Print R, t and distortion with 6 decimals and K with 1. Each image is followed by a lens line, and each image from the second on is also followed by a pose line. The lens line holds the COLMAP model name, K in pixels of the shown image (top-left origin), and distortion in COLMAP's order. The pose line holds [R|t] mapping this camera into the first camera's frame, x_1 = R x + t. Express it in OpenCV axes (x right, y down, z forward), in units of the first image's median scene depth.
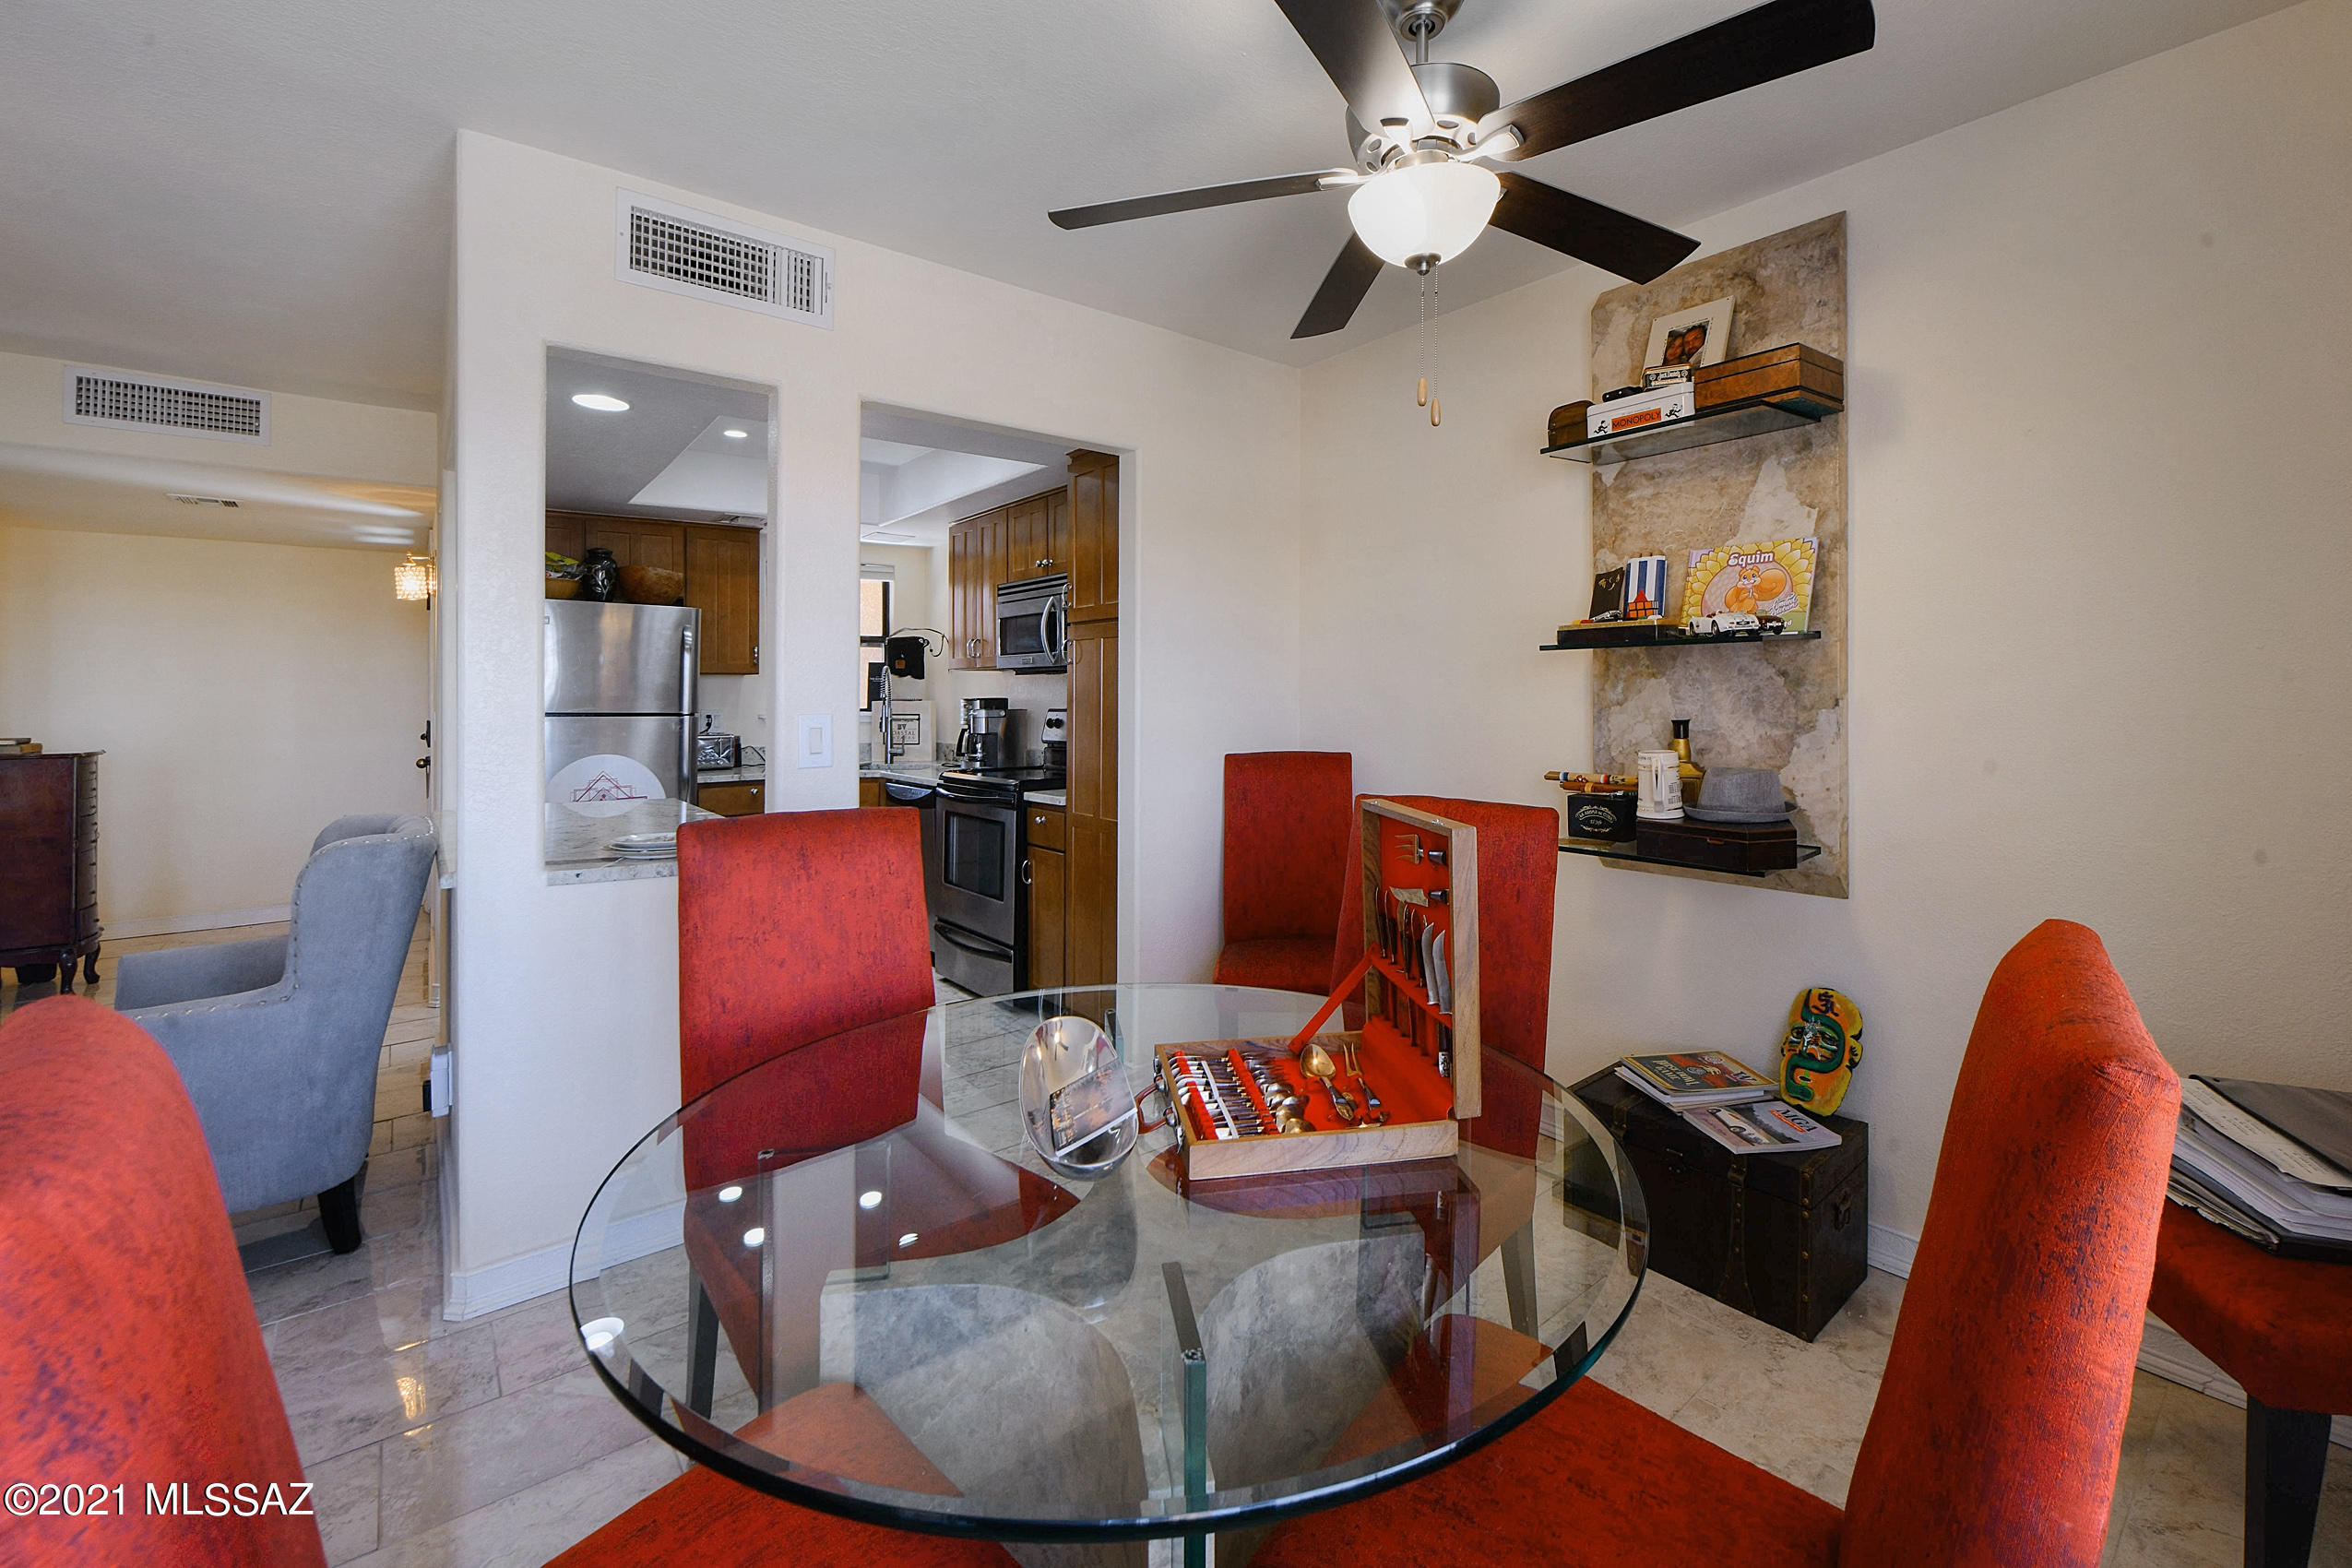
lens RADIAL K [[960.2, 0, 1179.5], [0, 960.2, 685.6], [0, 0, 1]] dist [-0.008872, -0.000669]
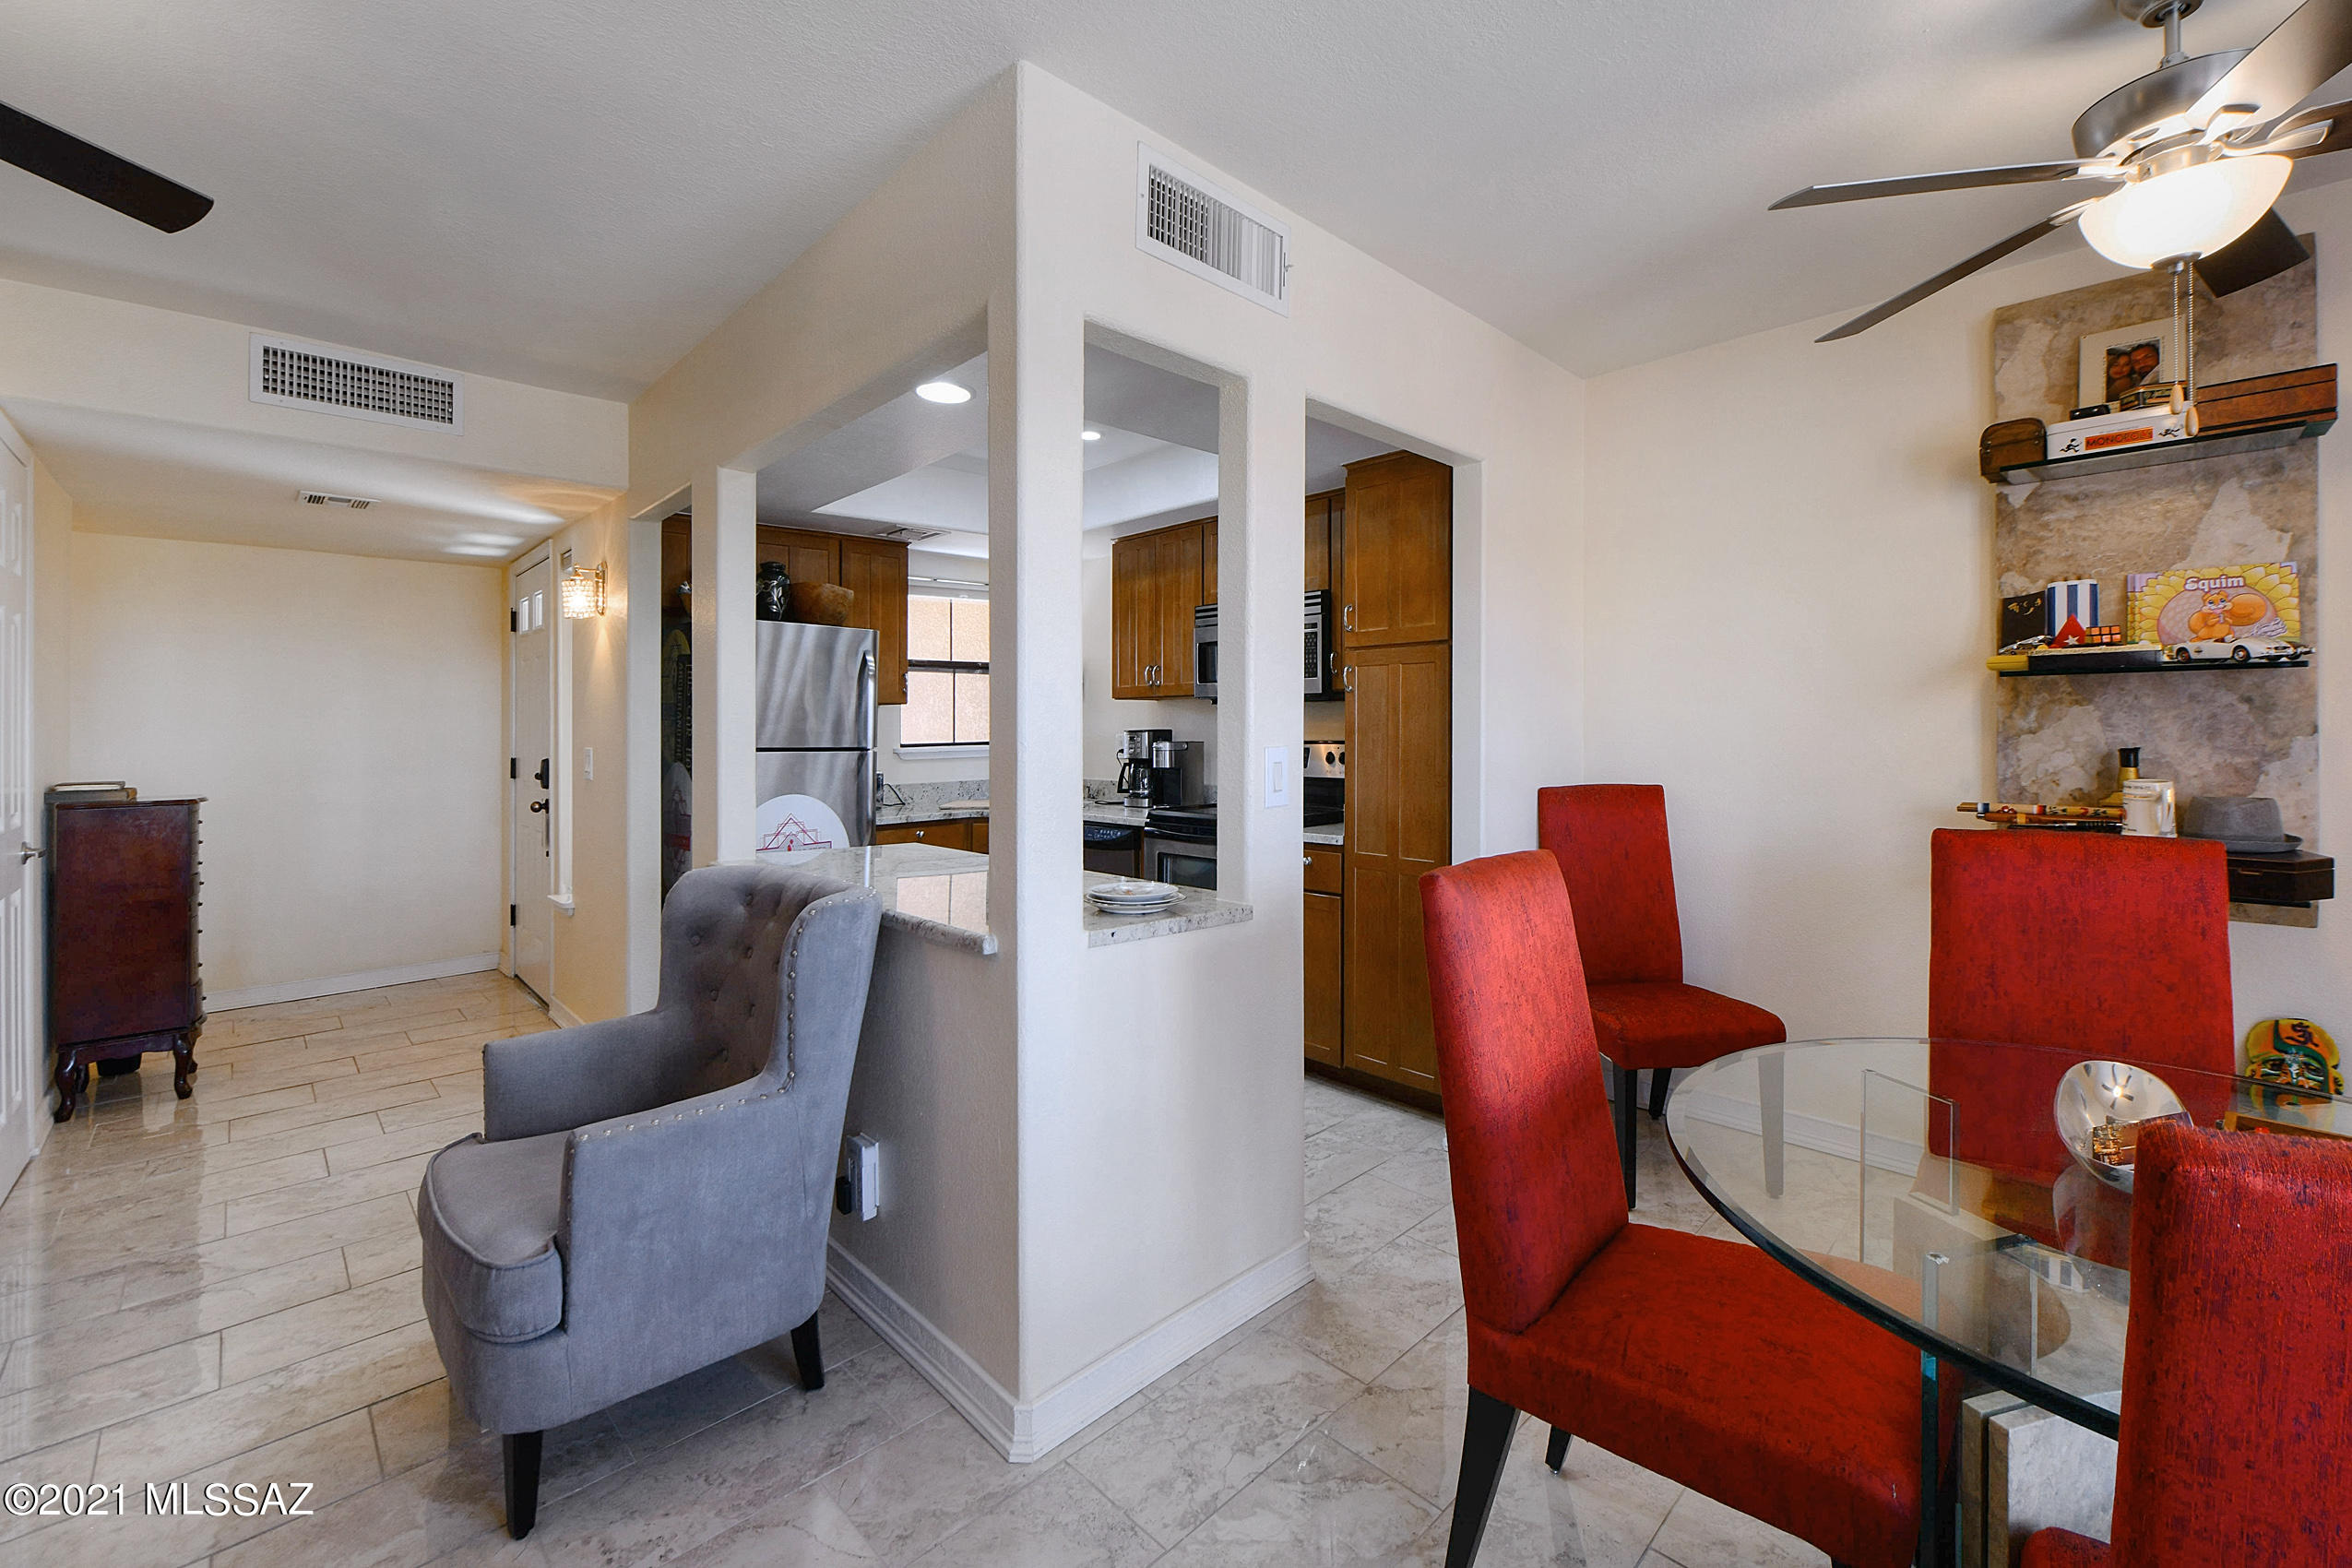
lens RADIAL K [[960.2, 0, 1174.0], [0, 960.2, 710.5], [0, 0, 1]] dist [-0.008872, -0.000669]
pose [[0.996023, -0.002747, 0.089051, -0.439189], [0.003274, 0.999978, -0.005777, 0.000097], [-0.089033, 0.006045, 0.996010, 0.100659]]
